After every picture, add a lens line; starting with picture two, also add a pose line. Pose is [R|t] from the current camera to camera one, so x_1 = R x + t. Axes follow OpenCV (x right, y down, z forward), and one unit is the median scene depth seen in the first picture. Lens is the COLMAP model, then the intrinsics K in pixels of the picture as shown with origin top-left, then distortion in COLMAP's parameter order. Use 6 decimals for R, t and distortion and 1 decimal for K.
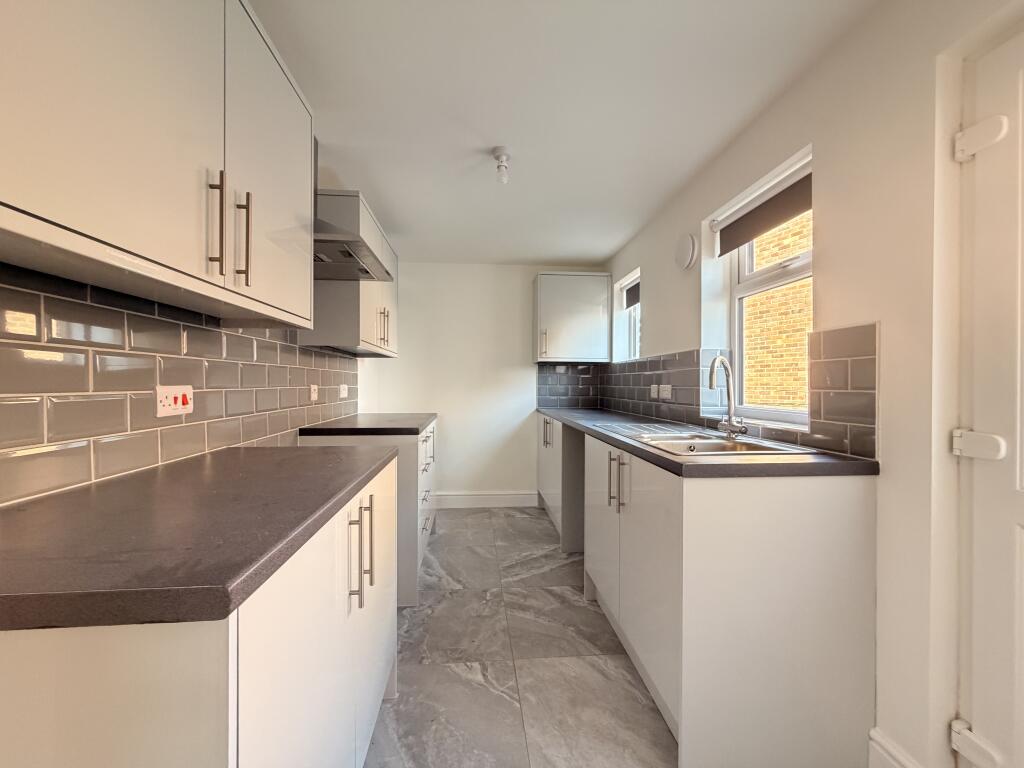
lens RADIAL K [[408.5, 0, 510.6], [0, 408.5, 384.8], [0, 0, 1]] dist [0.000774, 0.000459]
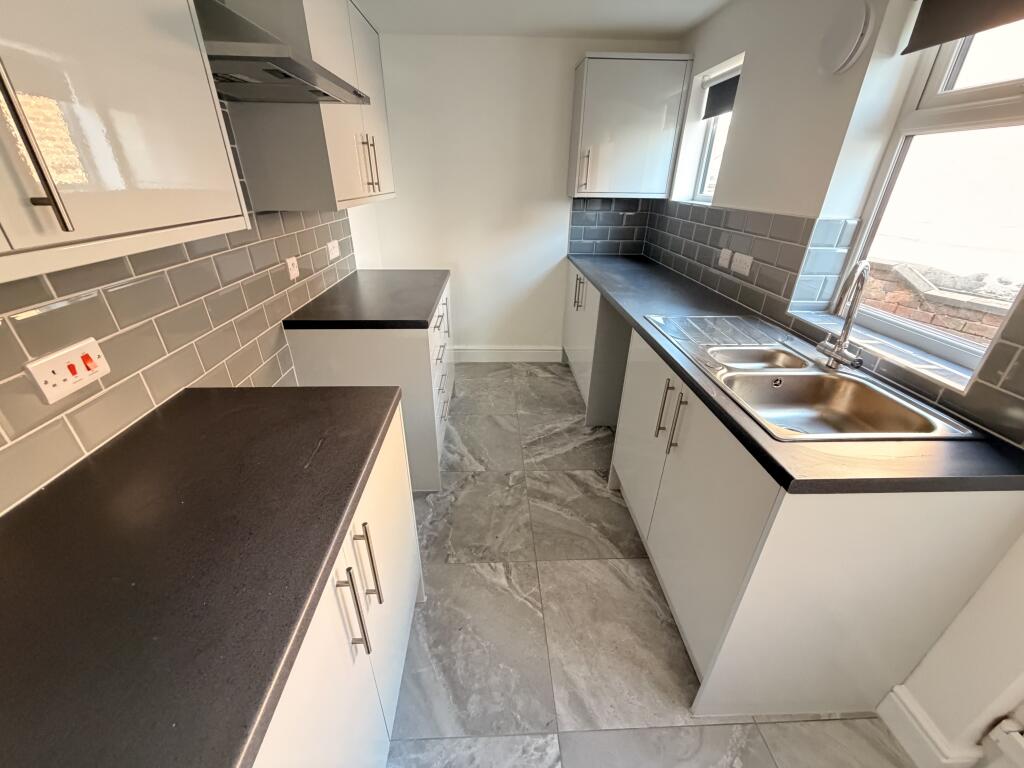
lens RADIAL K [[408.5, 0, 510.6], [0, 408.5, 384.8], [0, 0, 1]] dist [0.000774, 0.000459]
pose [[0.998853, 0.030094, -0.037255, -0.027300], [-0.010168, 0.893433, 0.449082, -0.152619], [0.046799, -0.448188, 0.892714, 0.235853]]
